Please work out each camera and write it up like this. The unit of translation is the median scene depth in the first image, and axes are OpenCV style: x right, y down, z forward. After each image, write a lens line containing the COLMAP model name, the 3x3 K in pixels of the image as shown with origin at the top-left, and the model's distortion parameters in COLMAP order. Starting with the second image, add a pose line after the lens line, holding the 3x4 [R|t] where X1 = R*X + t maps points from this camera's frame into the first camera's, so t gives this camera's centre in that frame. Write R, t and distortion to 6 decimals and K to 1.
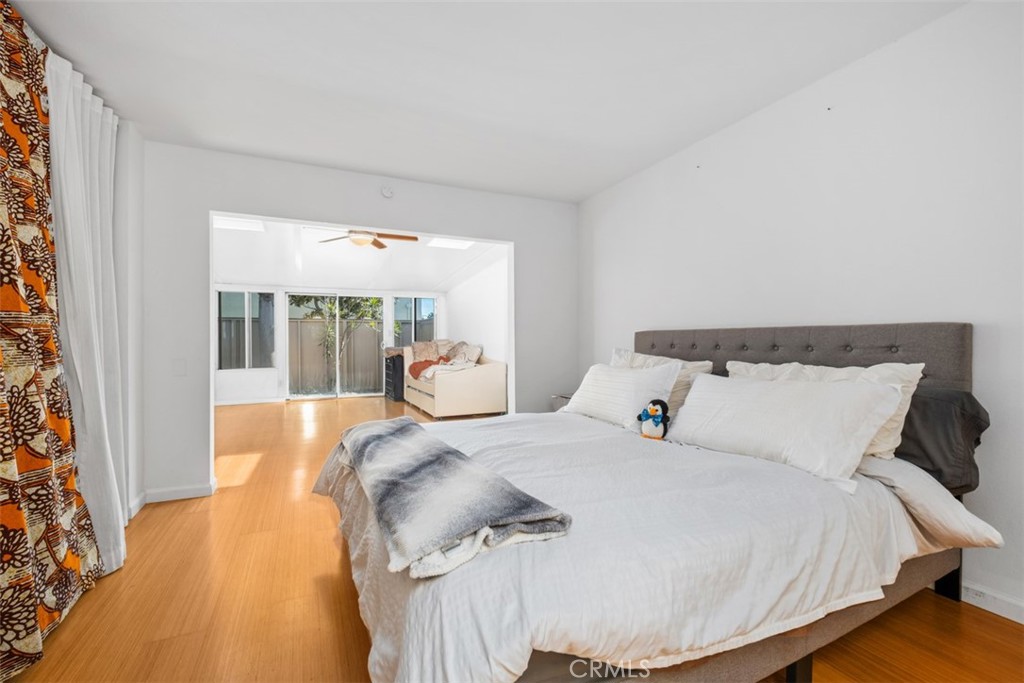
lens RADIAL K [[444.0, 0, 515.5], [0, 444.0, 341.7], [0, 0, 1]] dist [0.001747, 0.000149]
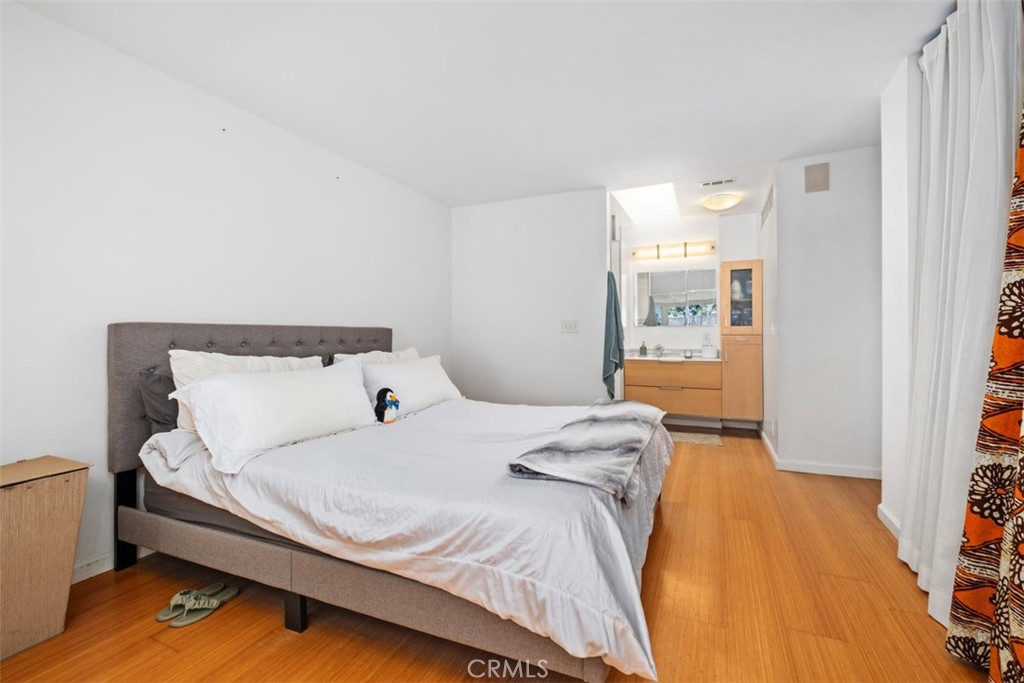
lens RADIAL K [[444.0, 0, 515.5], [0, 444.0, 341.7], [0, 0, 1]] dist [0.001747, 0.000149]
pose [[-0.632990, -0.003118, 0.774154, -0.684475], [0.011218, 0.999850, 0.013200, 0.000130], [-0.774079, 0.017039, -0.632860, 1.304364]]
